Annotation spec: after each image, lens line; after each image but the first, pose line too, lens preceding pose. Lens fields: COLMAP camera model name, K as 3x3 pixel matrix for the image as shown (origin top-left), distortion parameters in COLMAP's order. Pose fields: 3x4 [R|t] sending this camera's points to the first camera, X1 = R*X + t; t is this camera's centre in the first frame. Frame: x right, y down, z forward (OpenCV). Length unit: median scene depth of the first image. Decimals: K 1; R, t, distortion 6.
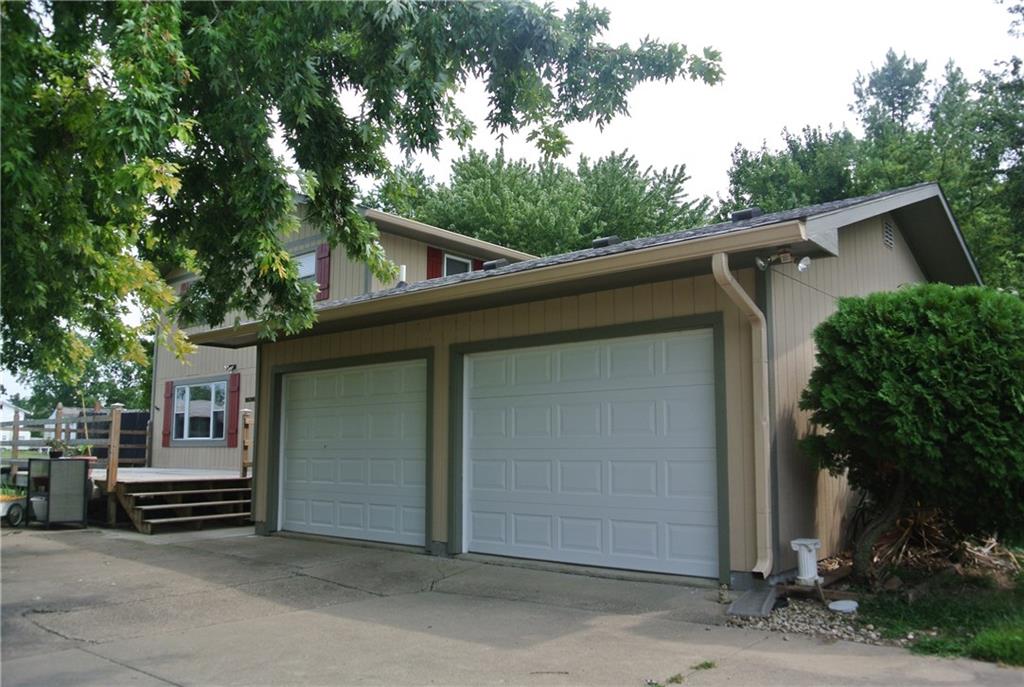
lens RADIAL K [[811.6, 0, 514.6], [0, 811.6, 345.0], [0, 0, 1]] dist [-0.086977, 0.039874]
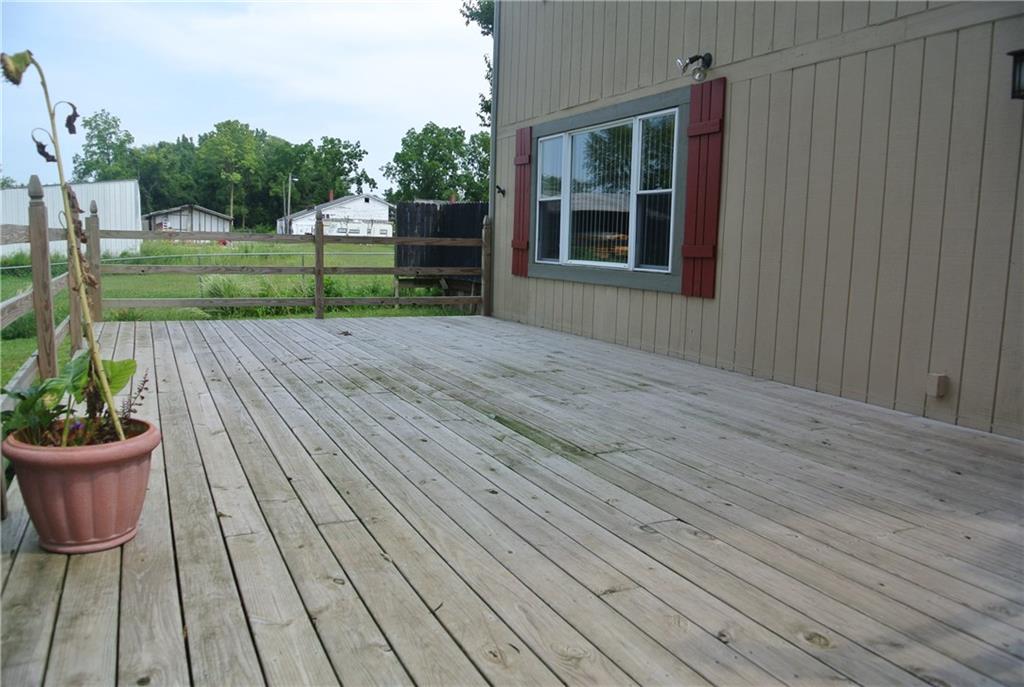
lens RADIAL K [[811.6, 0, 511.0], [0, 811.6, 345.6], [0, 0, 1]] dist [-0.086977, 0.039874]
pose [[0.911832, 0.077326, -0.403215, -0.248557], [0.026121, 0.969188, 0.244933, 0.052107], [0.409731, -0.233870, 0.881717, 0.572773]]
